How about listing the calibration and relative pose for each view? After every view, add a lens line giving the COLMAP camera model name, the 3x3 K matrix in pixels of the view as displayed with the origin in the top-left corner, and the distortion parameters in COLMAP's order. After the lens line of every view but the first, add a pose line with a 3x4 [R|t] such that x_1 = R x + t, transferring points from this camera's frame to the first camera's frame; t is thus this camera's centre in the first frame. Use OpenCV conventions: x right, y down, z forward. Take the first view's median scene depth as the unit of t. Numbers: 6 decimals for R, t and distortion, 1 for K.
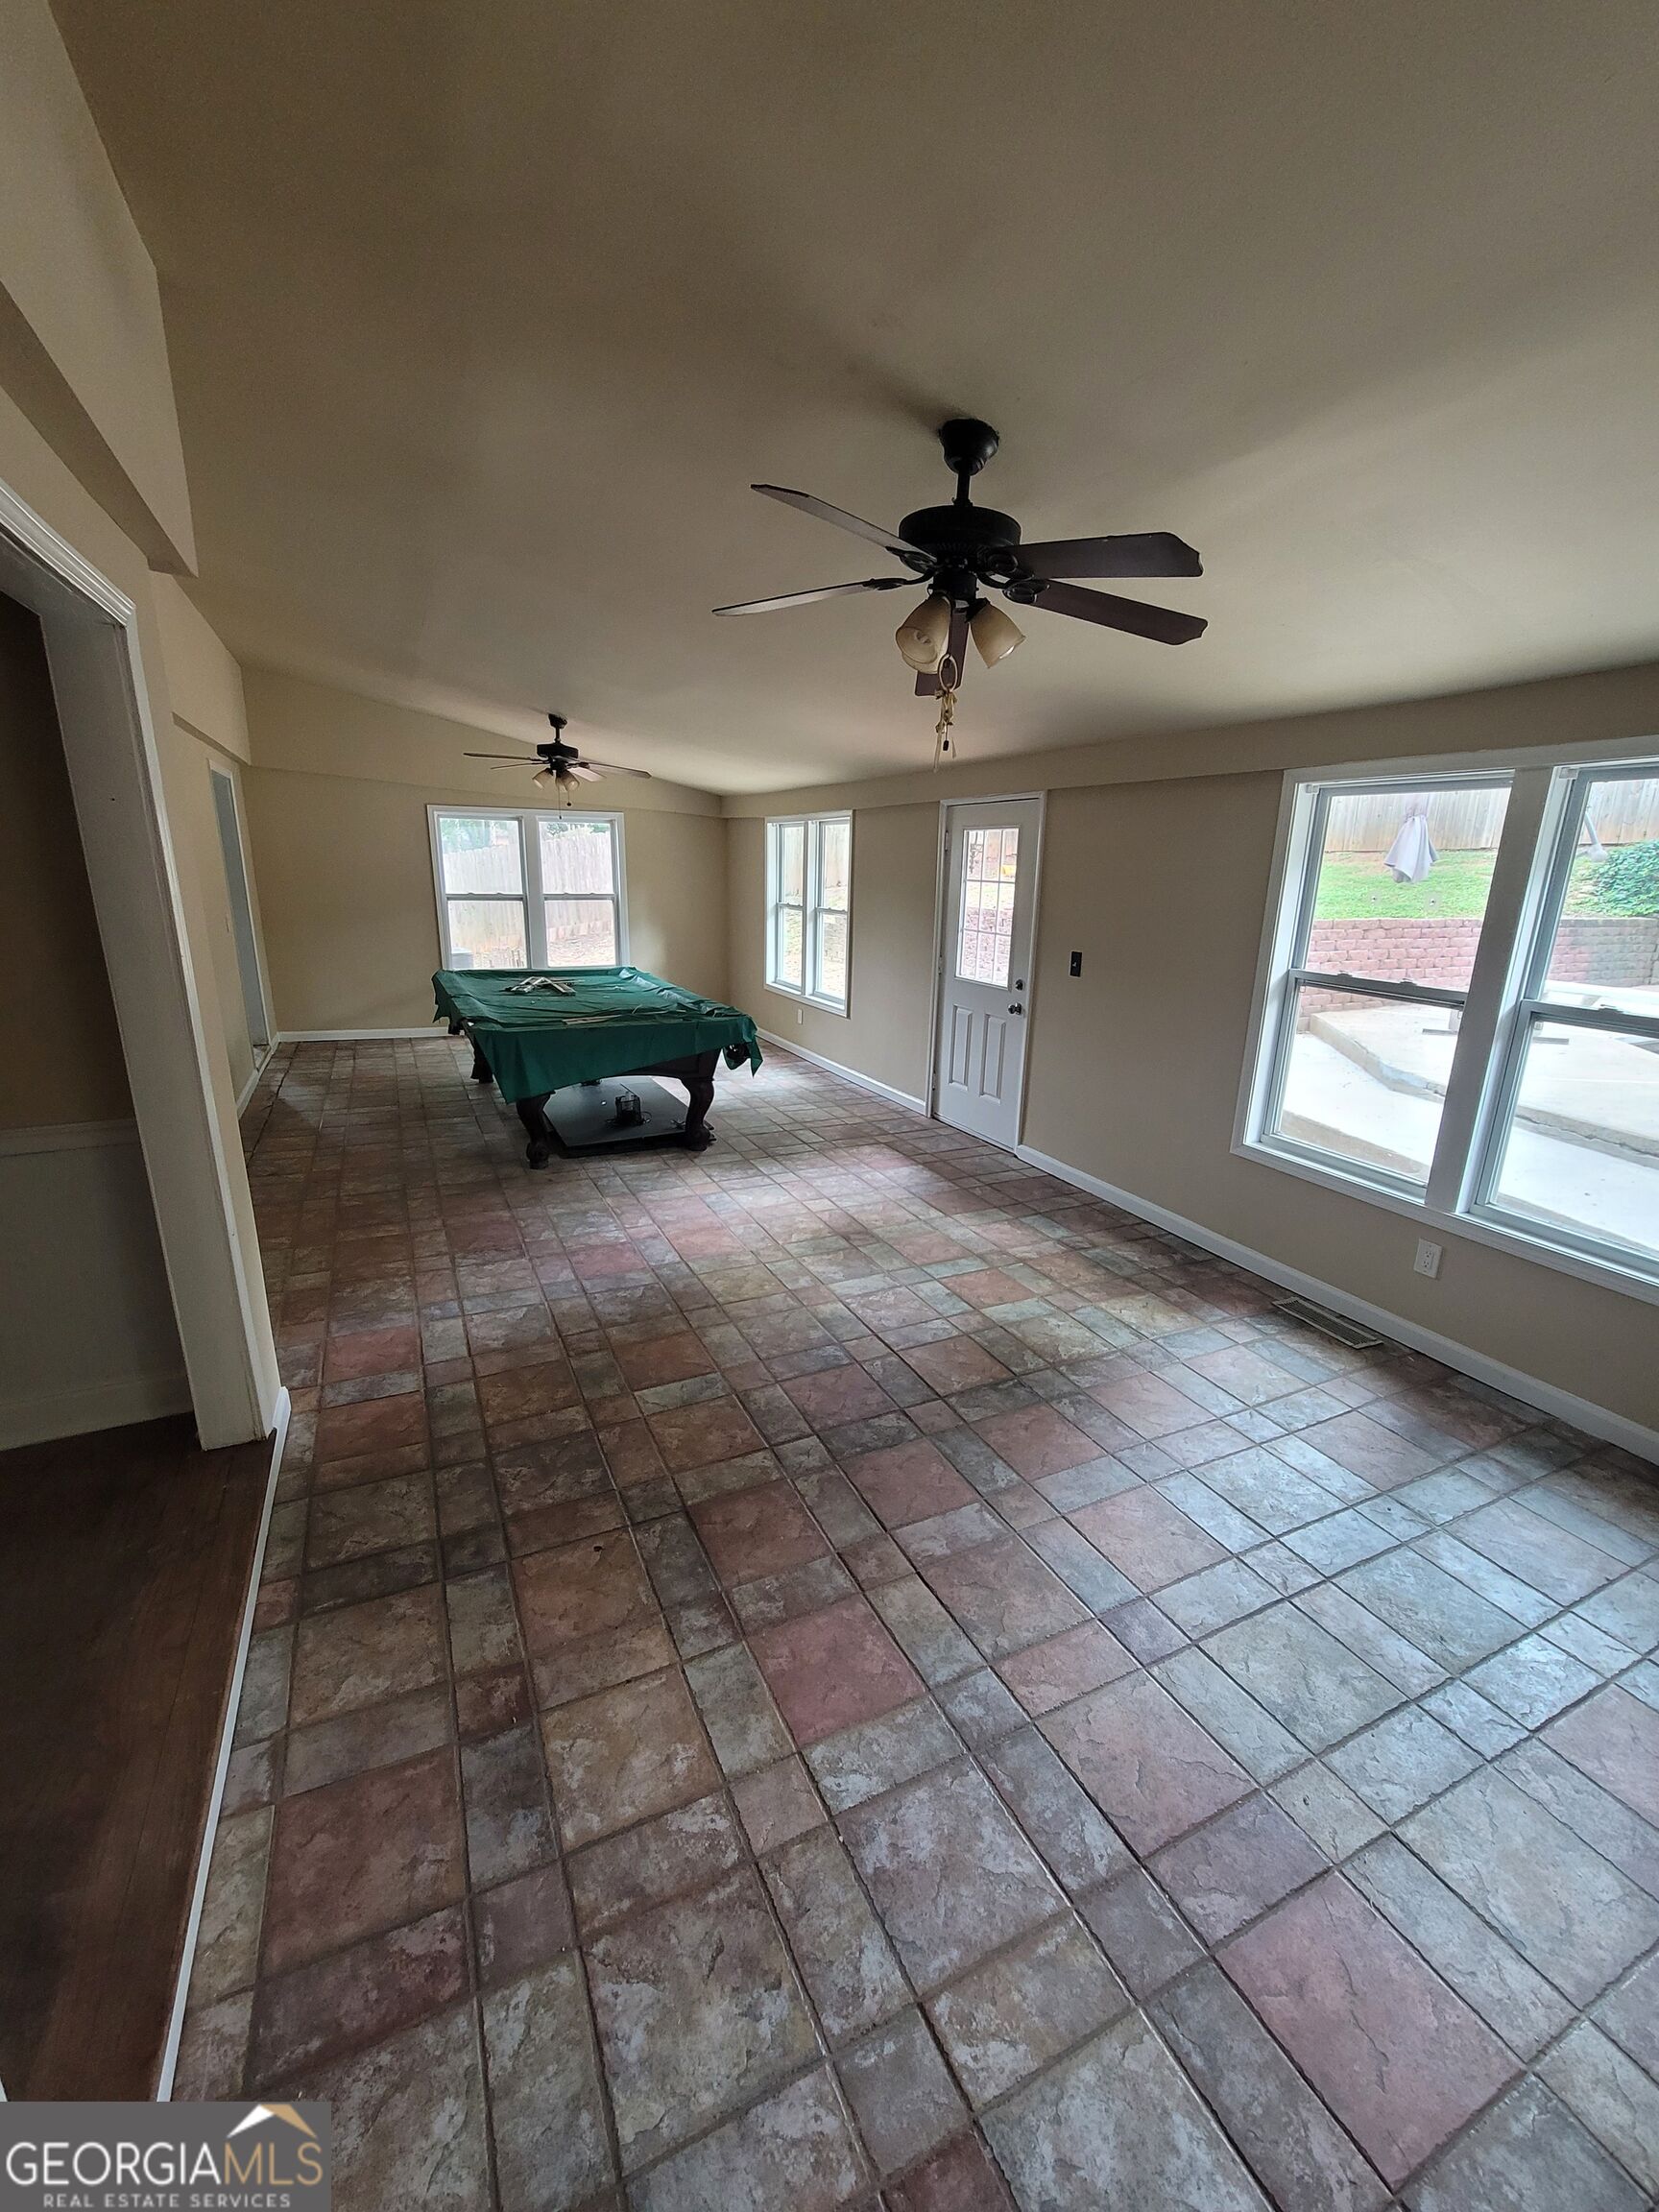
lens RADIAL K [[905.3, 0, 832.0], [0, 905.3, 1113.9], [0, 0, 1]] dist [-0.002284, 0.000651]
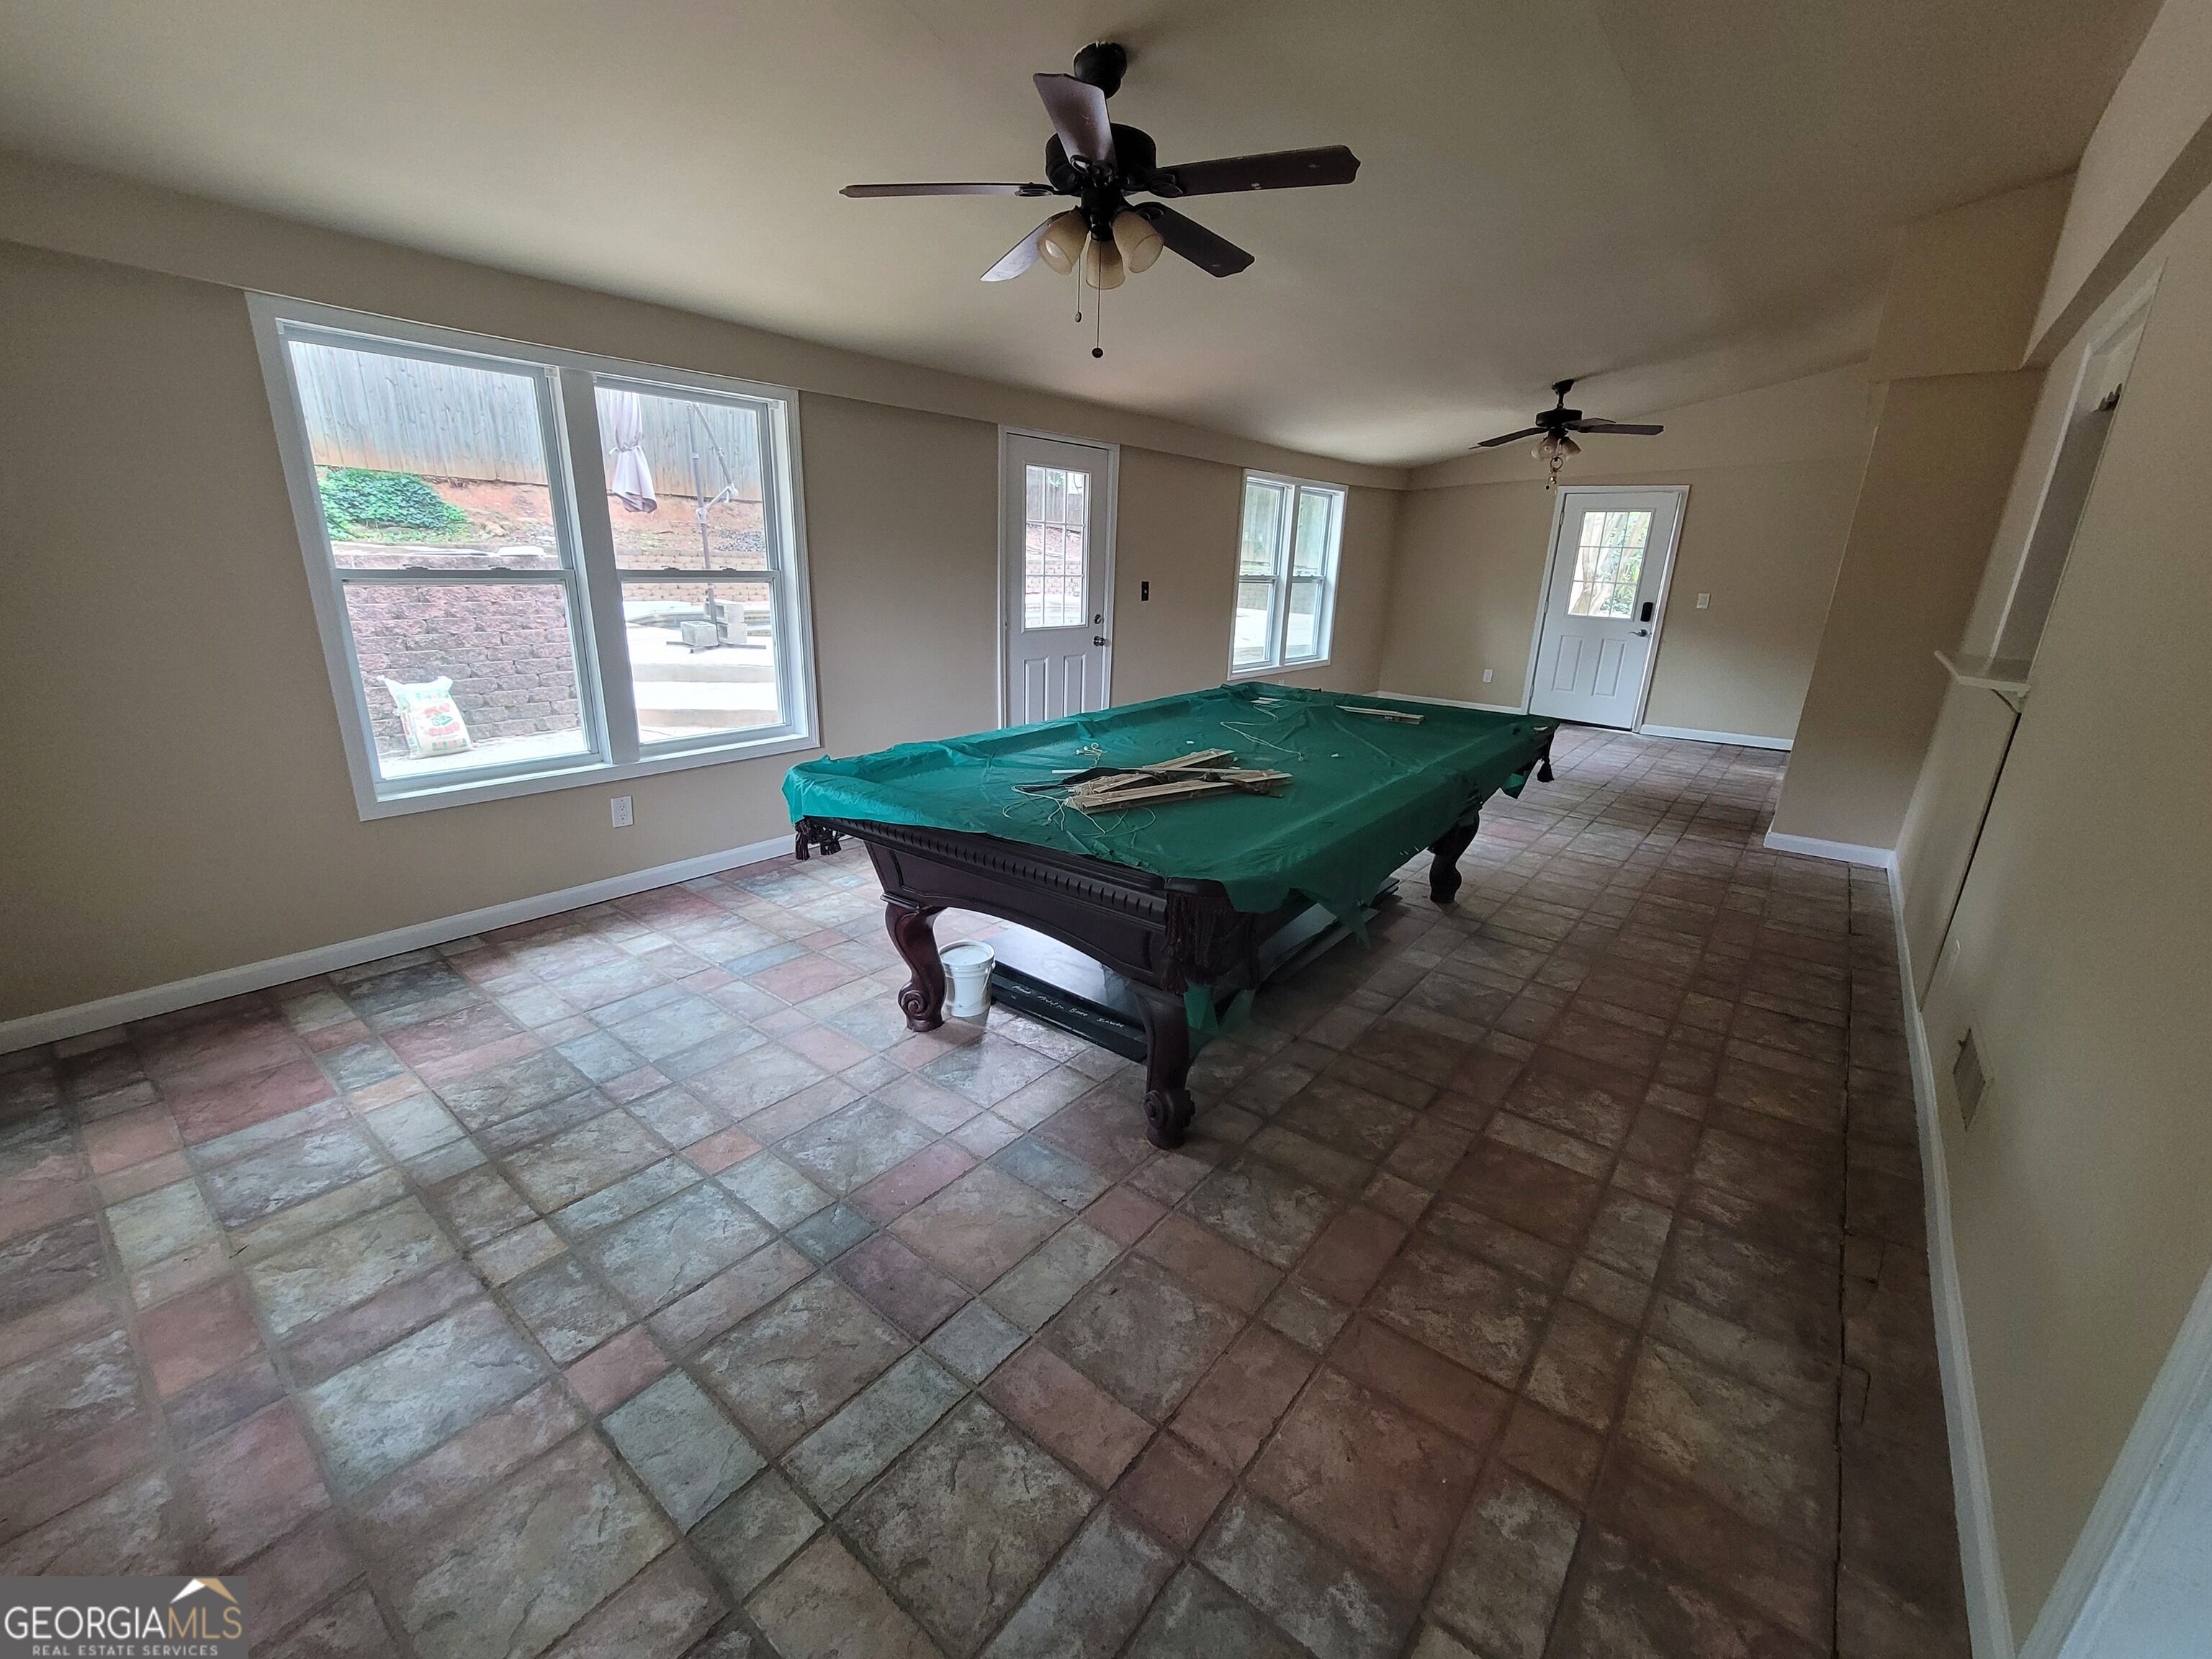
lens RADIAL K [[905.3, 0, 1108.6], [0, 905.3, 833.3], [0, 0, 1]] dist [-0.002284, 0.000651]
pose [[-0.430431, -0.304193, 0.849821, -0.885222], [0.197623, 0.886898, 0.417561, -0.398104], [-0.880724, 0.347675, -0.321633, 1.541700]]
